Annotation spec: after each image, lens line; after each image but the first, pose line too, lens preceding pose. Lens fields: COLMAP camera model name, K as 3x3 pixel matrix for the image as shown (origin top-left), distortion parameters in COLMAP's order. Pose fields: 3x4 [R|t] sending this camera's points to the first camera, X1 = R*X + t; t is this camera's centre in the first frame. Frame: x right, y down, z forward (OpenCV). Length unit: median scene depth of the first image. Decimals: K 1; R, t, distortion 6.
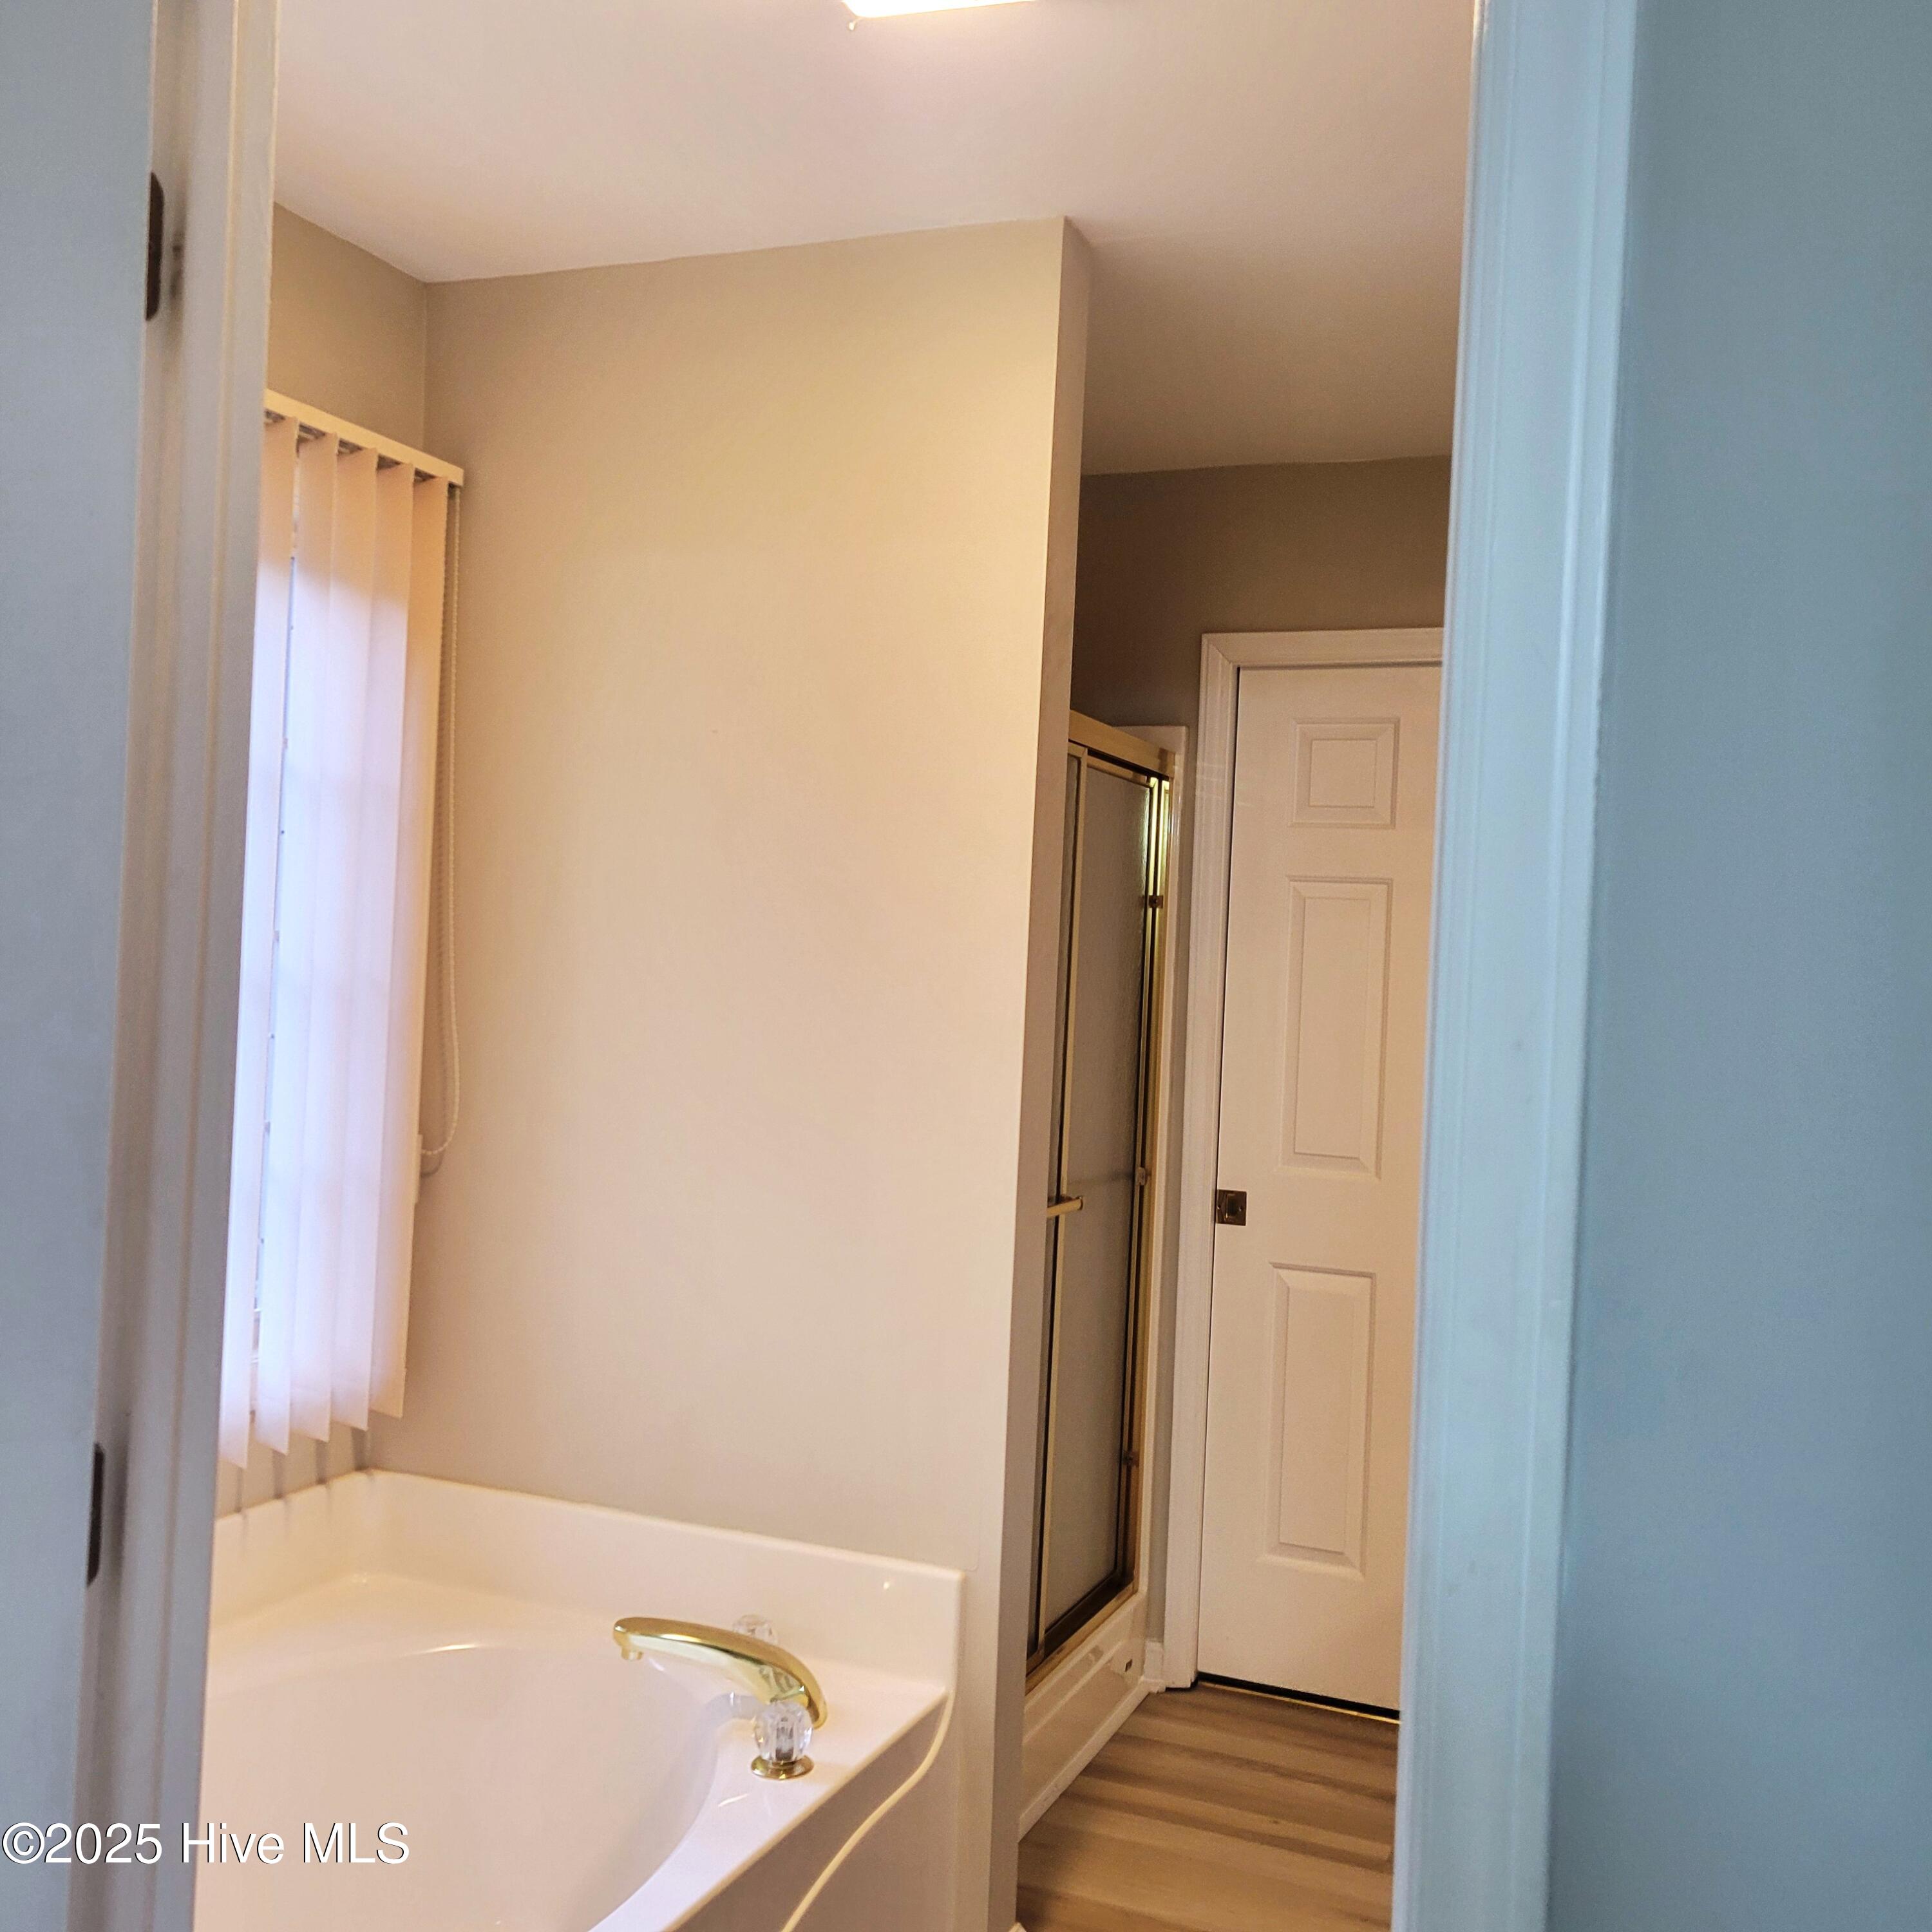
lens RADIAL K [[1923.8, 0, 948.7], [0, 1923.8, 969.7], [0, 0, 1]] dist [0.043091, 0.000000]
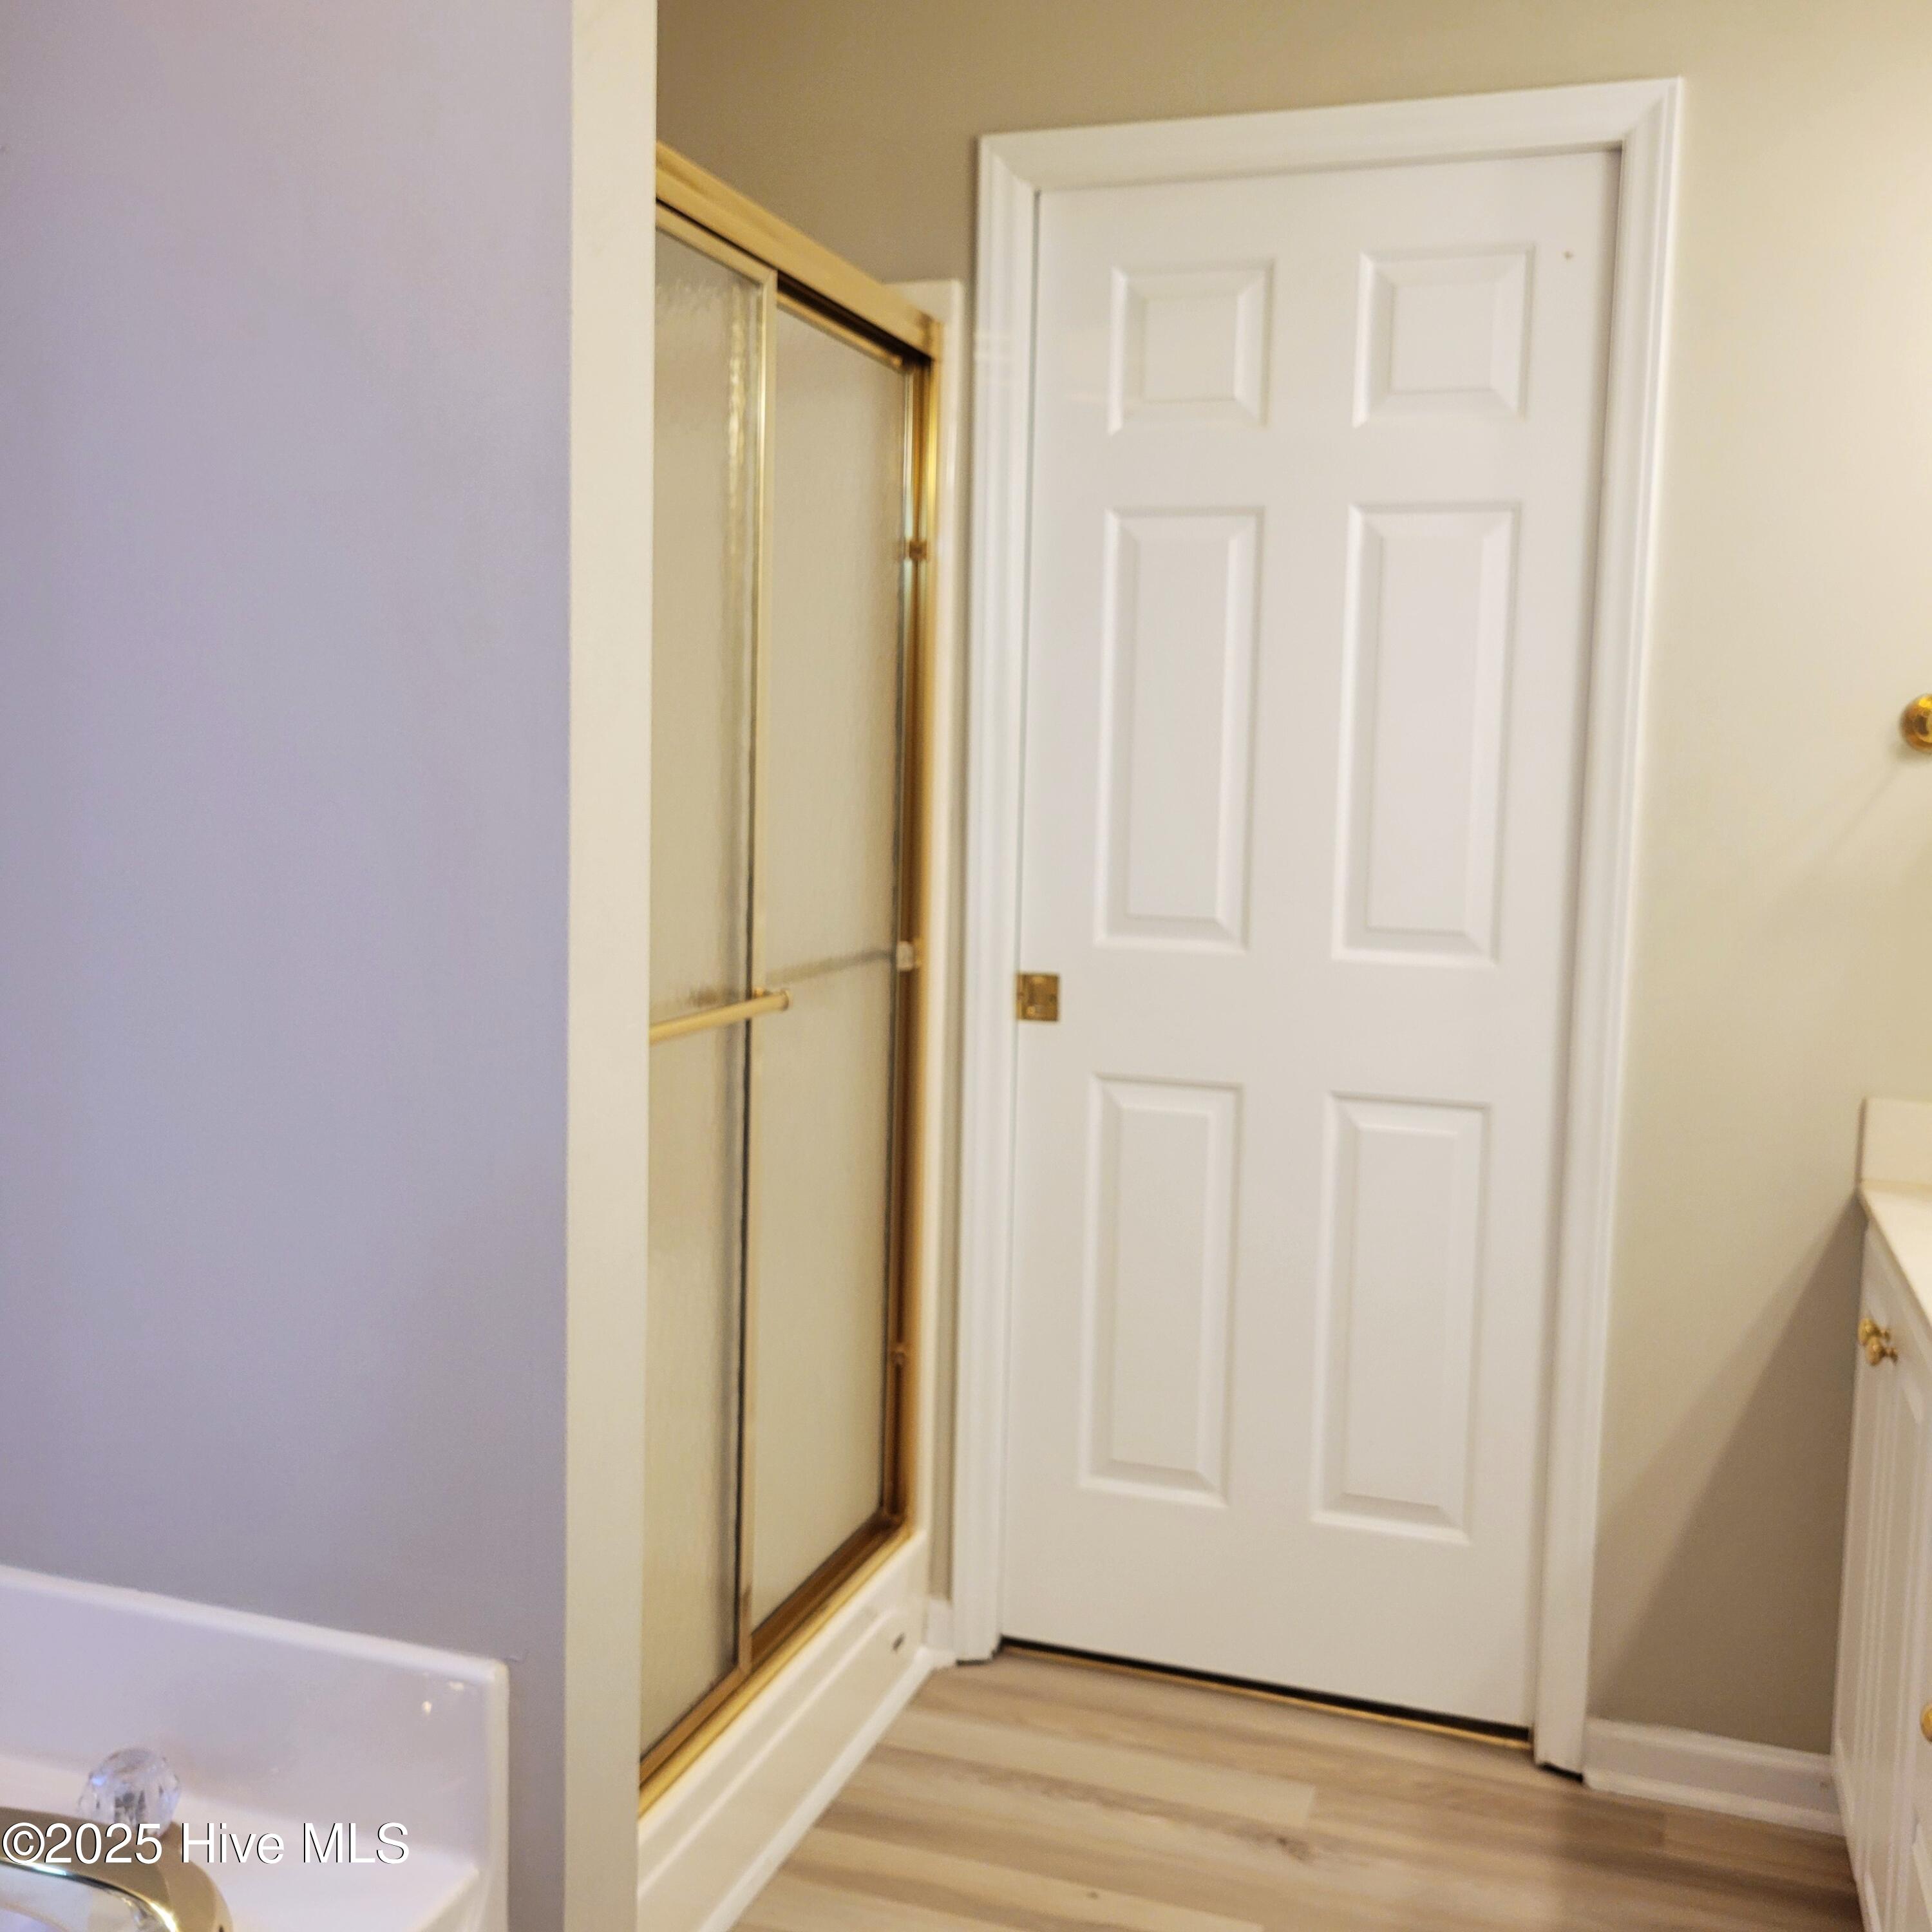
lens RADIAL K [[1923.8, 0, 979.3], [0, 1923.8, 960.7], [0, 0, 1]] dist [0.043091, 0.000000]
pose [[0.997506, -0.025403, 0.065859, 0.089515], [0.018444, 0.994385, 0.104201, 0.041700], [-0.068136, -0.102726, 0.992373, 0.350796]]
